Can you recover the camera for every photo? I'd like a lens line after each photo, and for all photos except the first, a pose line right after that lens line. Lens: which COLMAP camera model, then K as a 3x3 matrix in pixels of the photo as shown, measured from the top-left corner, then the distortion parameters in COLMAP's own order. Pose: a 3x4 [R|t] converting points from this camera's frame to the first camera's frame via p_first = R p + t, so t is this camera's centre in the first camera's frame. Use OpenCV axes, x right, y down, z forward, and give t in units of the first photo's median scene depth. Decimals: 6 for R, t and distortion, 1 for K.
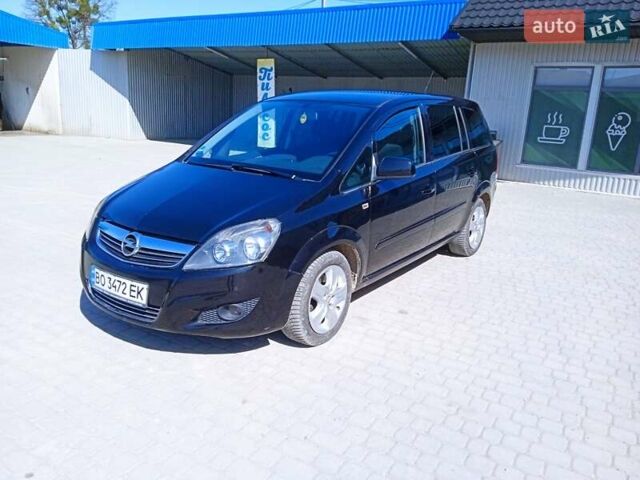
lens RADIAL K [[523.0, 0, 320.0], [0, 523.0, 240.0], [0, 0, 1]] dist [0.095797, -0.166129]
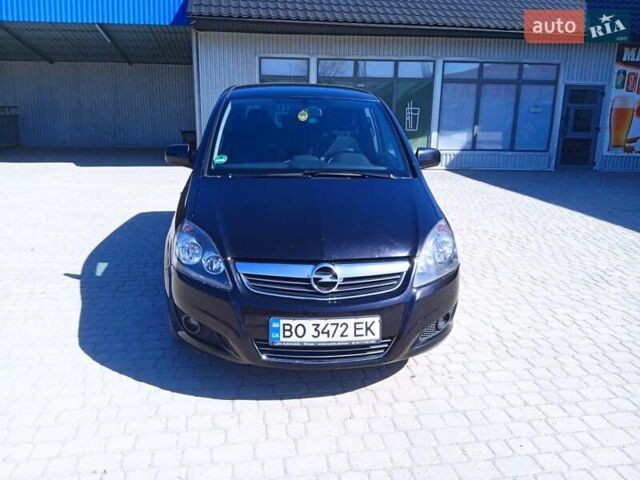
lens RADIAL K [[523.0, 0, 320.0], [0, 523.0, 240.0], [0, 0, 1]] dist [0.095797, -0.166129]
pose [[0.759623, -0.193468, 0.620921, -0.529671], [0.177155, 0.980180, 0.088678, -0.077033], [-0.625771, 0.042637, 0.778841, 0.219907]]
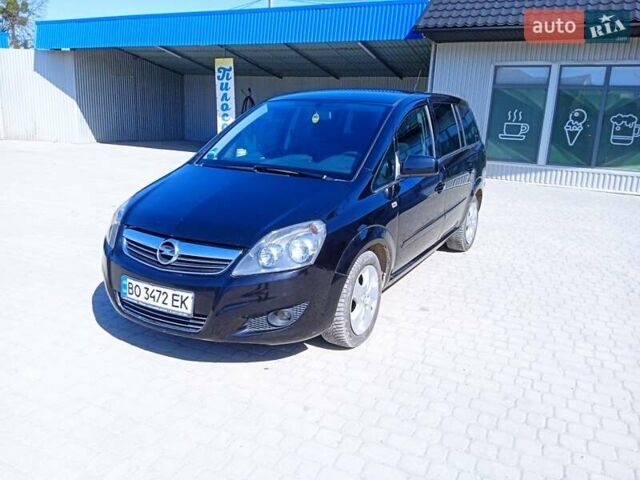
lens RADIAL K [[523.0, 0, 320.0], [0, 523.0, 240.0], [0, 0, 1]] dist [0.095797, -0.166129]
pose [[0.994181, -0.035830, 0.101587, -0.110455], [0.035856, 0.999356, 0.001564, -0.002954], [-0.101578, 0.002088, 0.994825, 0.015643]]
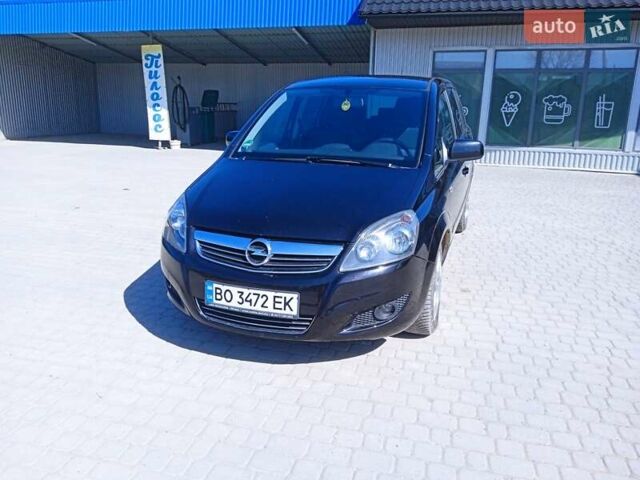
lens RADIAL K [[523.0, 0, 320.0], [0, 523.0, 240.0], [0, 0, 1]] dist [0.095797, -0.166129]
pose [[0.958235, -0.104745, 0.266109, -0.301884], [0.098715, 0.994465, 0.035971, -0.021018], [-0.268404, -0.008199, 0.963271, 0.067834]]
